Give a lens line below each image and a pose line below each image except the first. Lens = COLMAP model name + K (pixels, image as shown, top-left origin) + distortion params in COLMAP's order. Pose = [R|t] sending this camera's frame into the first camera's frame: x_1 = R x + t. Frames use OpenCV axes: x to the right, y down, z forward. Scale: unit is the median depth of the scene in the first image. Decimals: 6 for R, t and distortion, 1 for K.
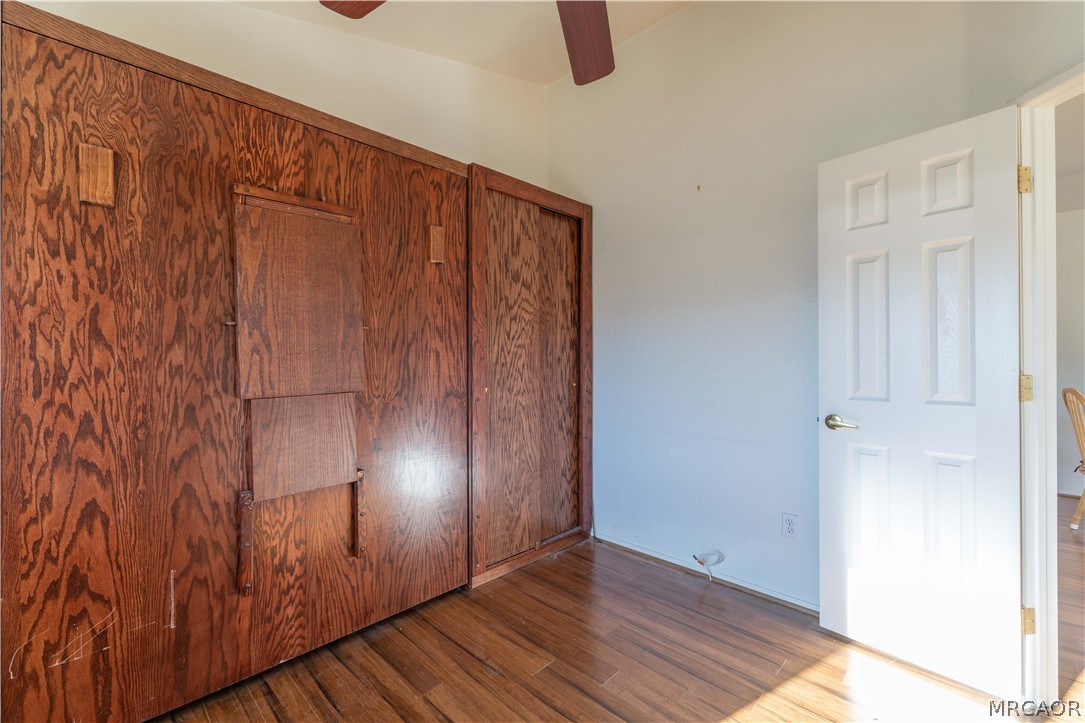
lens RADIAL K [[479.4, 0, 535.9], [0, 479.4, 357.8], [0, 0, 1]] dist [-0.001379, 0.000834]
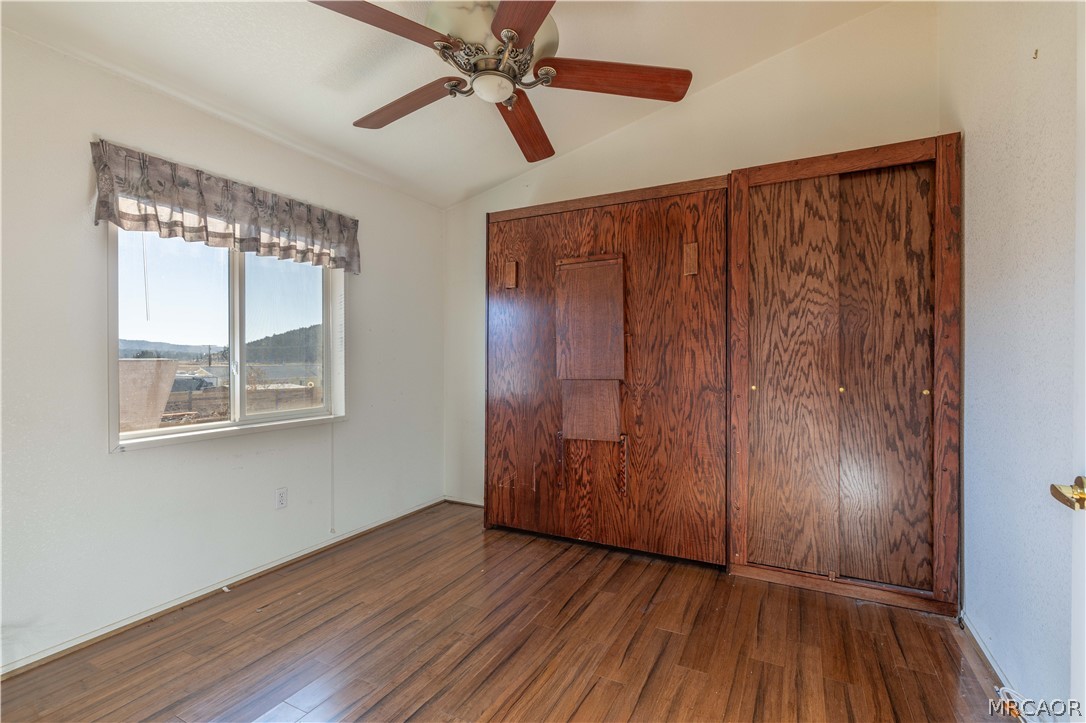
lens RADIAL K [[479.8, 0, 536.4], [0, 479.8, 357.8], [0, 0, 1]] dist [-0.001379, 0.000834]
pose [[0.278863, 0.002616, -0.960327, 0.802519], [0.003178, 0.999988, 0.003647, -0.001068], [0.960326, -0.004069, 0.278851, 0.307476]]
